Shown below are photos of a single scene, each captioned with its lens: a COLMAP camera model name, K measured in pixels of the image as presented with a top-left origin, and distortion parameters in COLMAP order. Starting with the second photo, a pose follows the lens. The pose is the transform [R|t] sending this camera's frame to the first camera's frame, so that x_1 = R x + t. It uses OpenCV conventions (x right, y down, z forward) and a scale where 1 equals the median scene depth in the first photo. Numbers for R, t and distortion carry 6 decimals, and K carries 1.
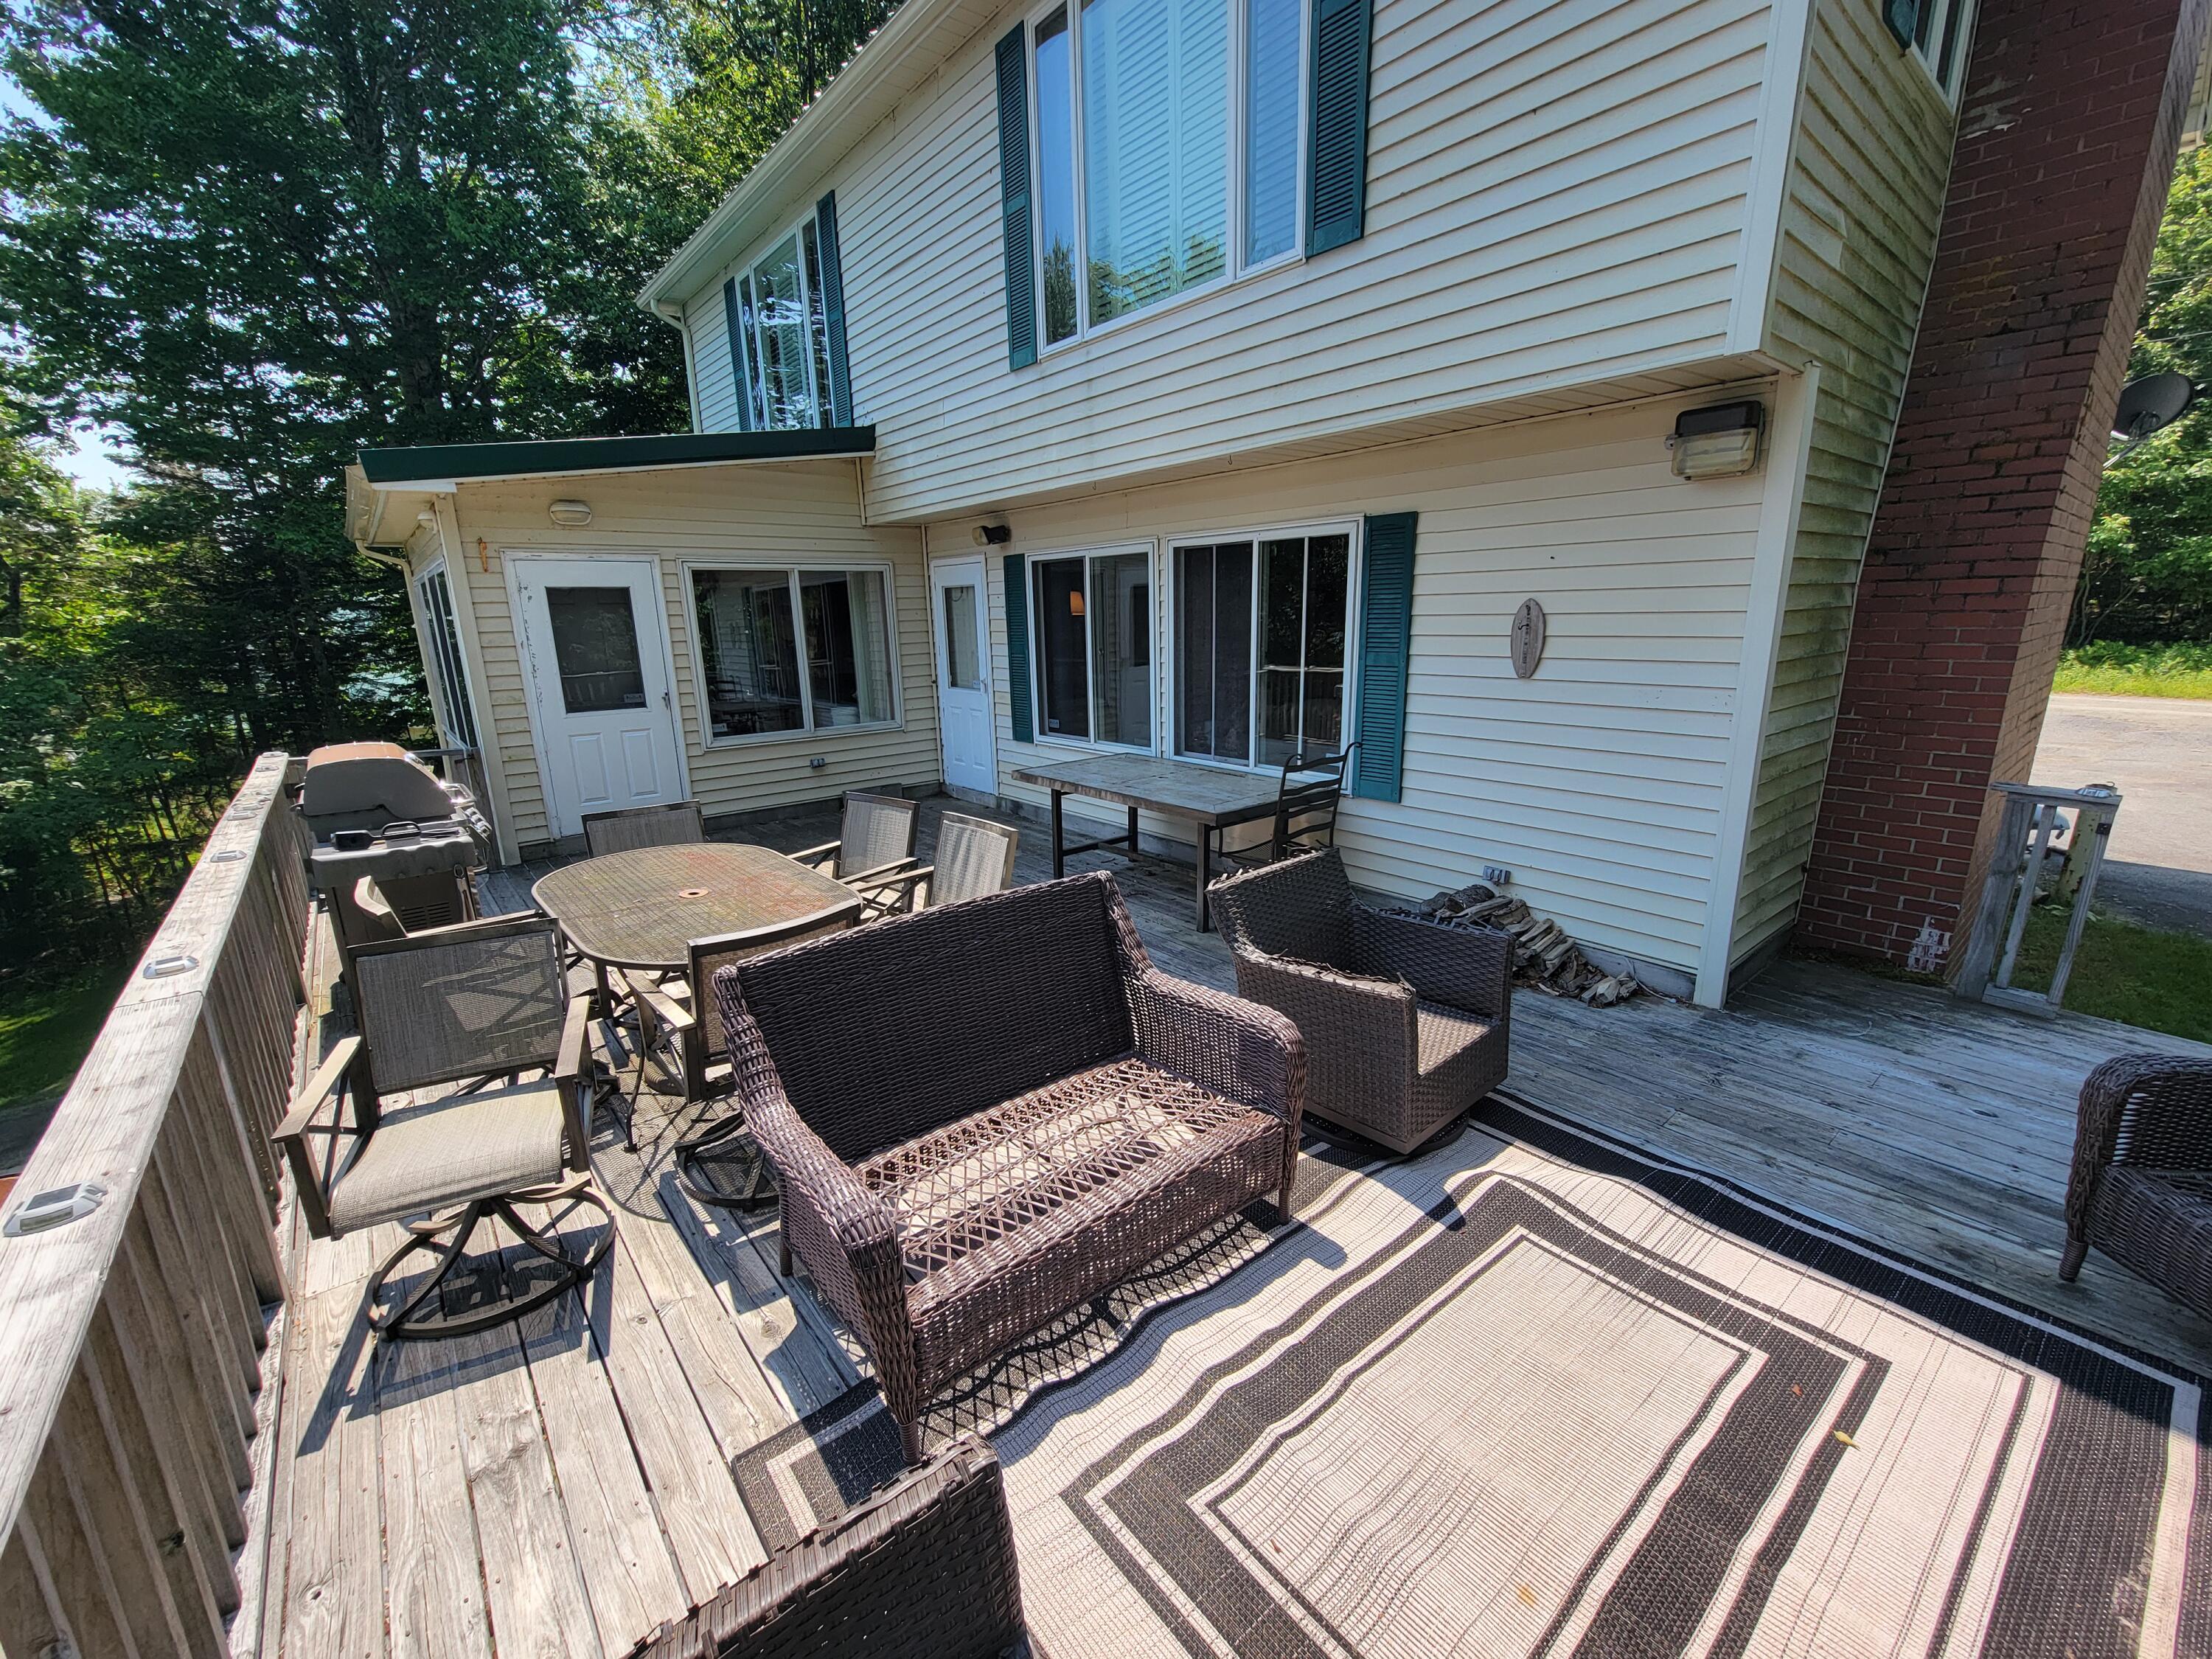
lens RADIAL K [[898.3, 0, 1083.6], [0, 898.3, 854.3], [0, 0, 1]] dist [-0.000301, 0.000509]
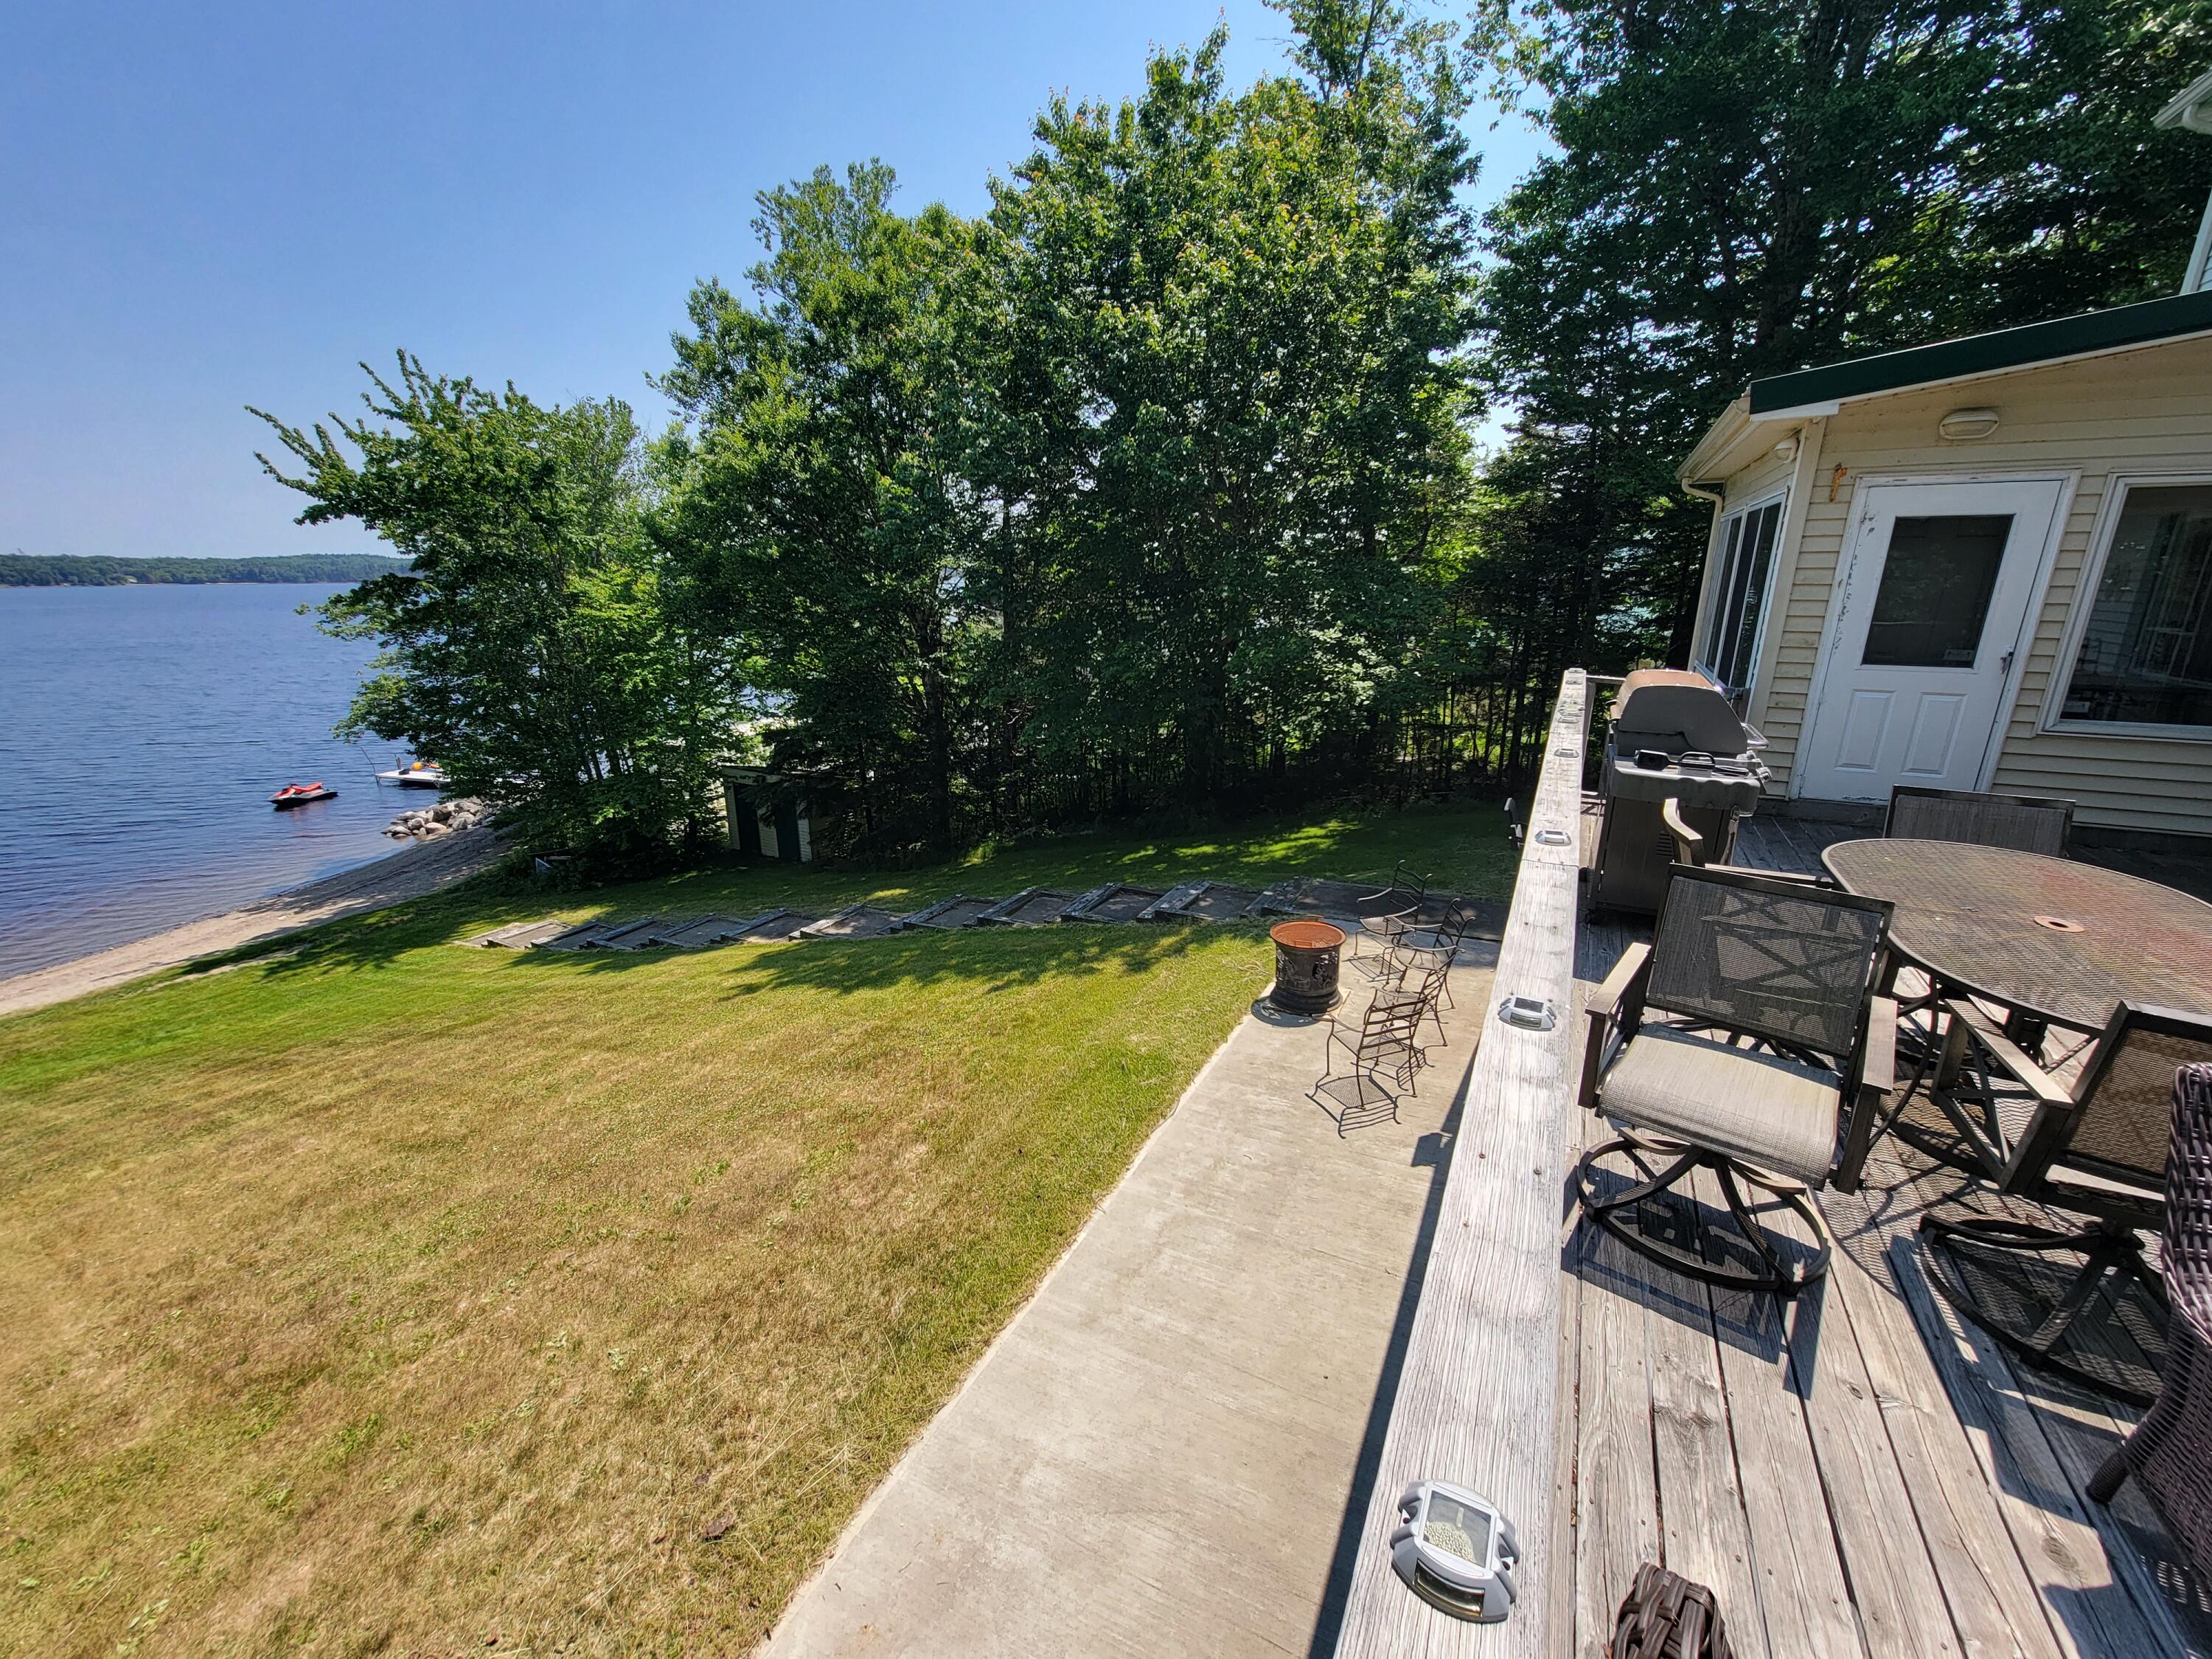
lens RADIAL K [[886.1, 0, 1109.6], [0, 886.1, 852.2], [0, 0, 1]] dist [-0.000303, 0.000154]
pose [[0.406425, 0.297639, -0.863846, -0.177590], [-0.241929, 0.946764, 0.212385, 0.027457], [0.881073, 0.122671, 0.456796, -0.049900]]
